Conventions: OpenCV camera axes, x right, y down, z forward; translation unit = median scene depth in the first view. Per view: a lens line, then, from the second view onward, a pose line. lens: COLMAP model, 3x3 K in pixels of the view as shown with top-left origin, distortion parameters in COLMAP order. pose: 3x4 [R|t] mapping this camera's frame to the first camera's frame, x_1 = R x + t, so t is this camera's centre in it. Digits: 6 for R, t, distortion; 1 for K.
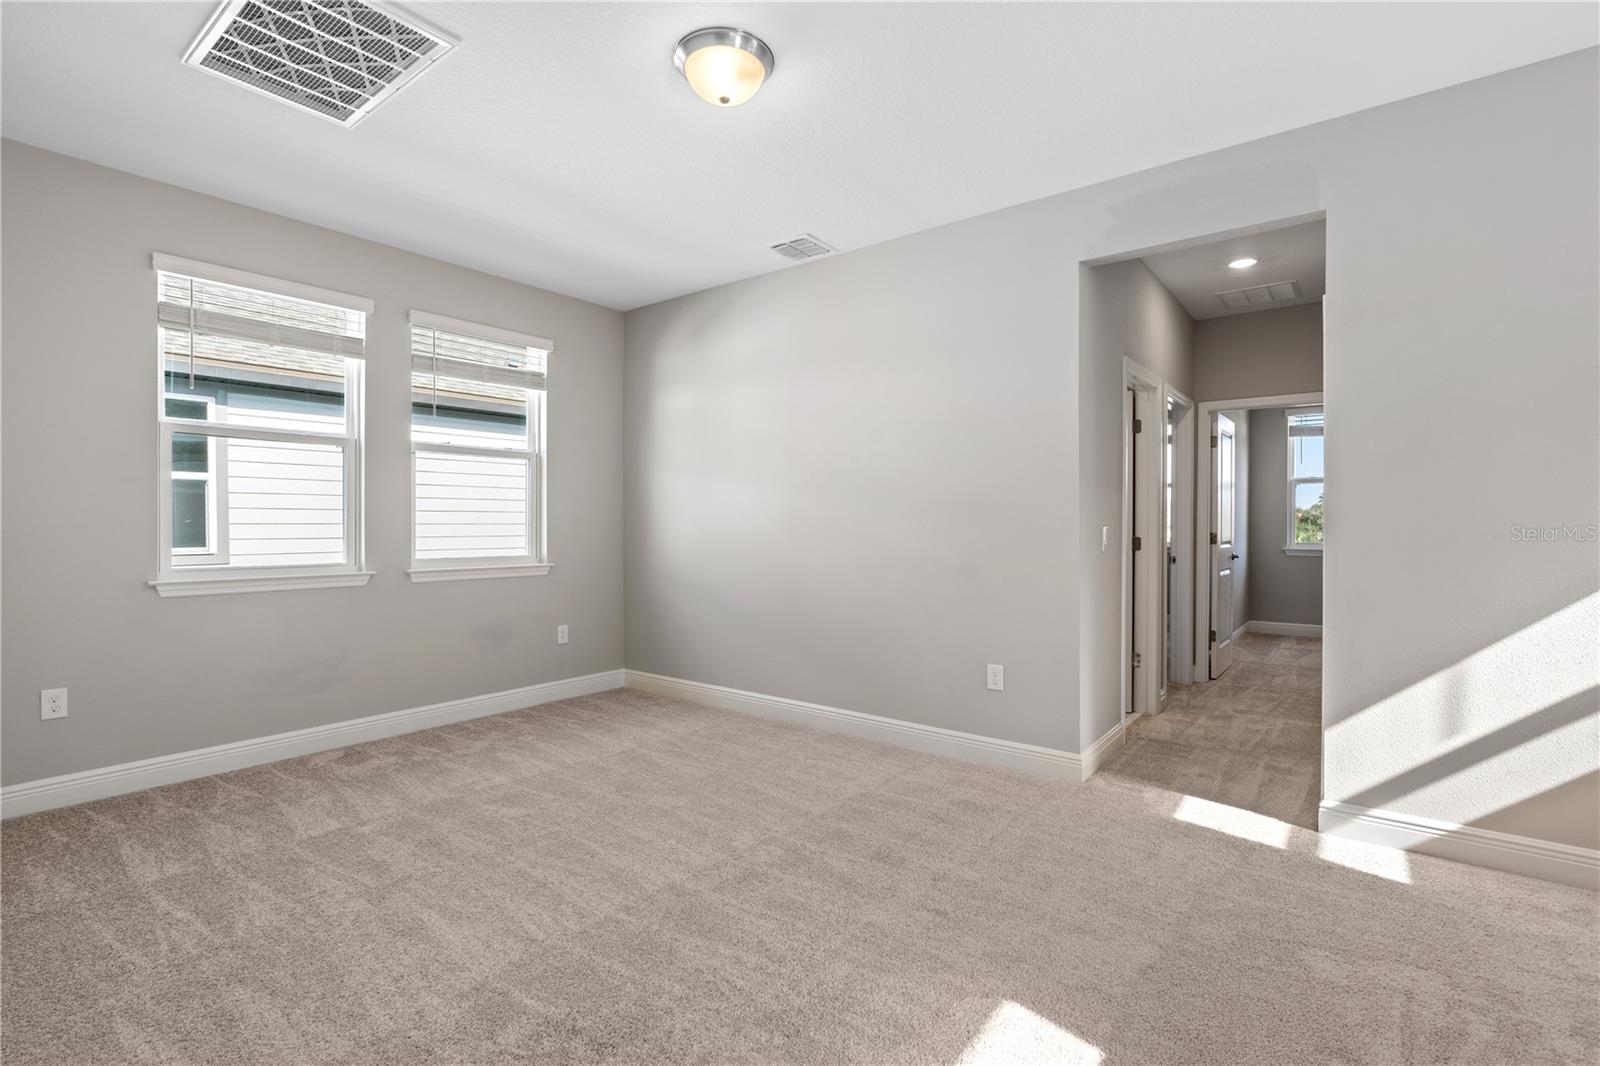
lens RADIAL K [[737.9, 0, 808.0], [0, 737.9, 528.8], [0, 0, 1]] dist [-0.001022, 0.003861]
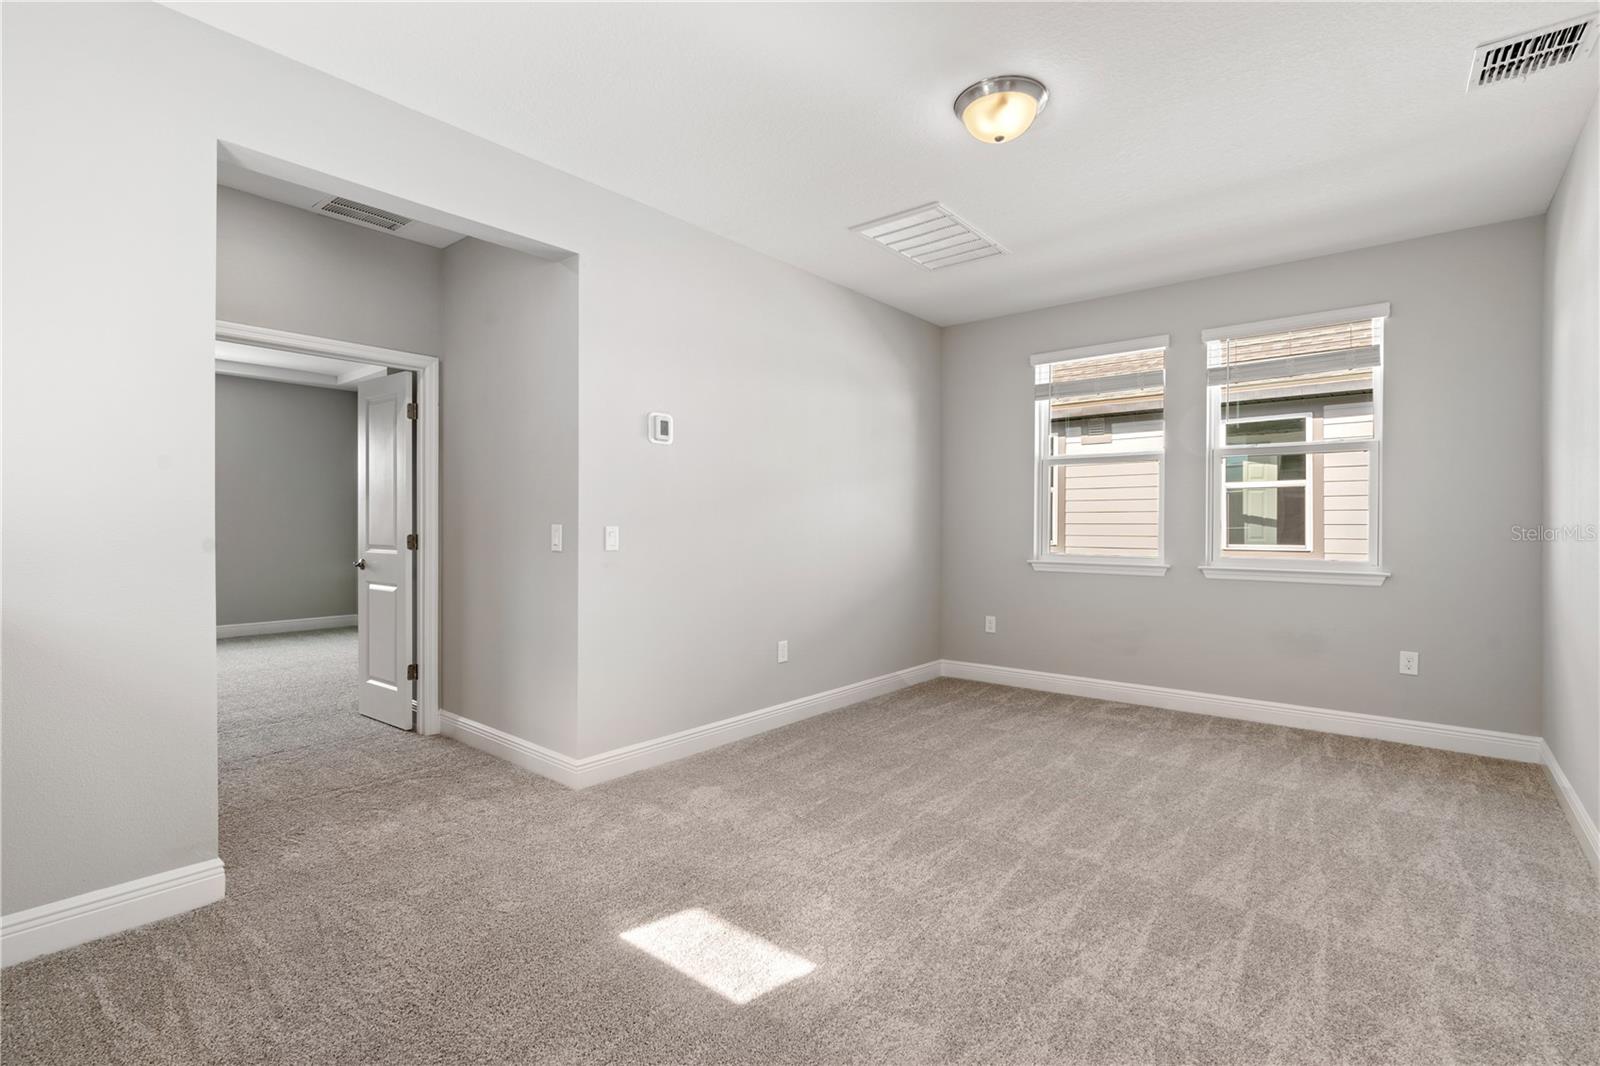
lens RADIAL K [[737.9, 0, 800.7], [0, 737.9, 528.7], [0, 0, 1]] dist [-0.001022, 0.003861]
pose [[-0.026621, 0.006466, -0.999625, 0.567130], [-0.008461, 0.999942, 0.006693, -0.002786], [0.999610, 0.008636, -0.026564, 0.421297]]
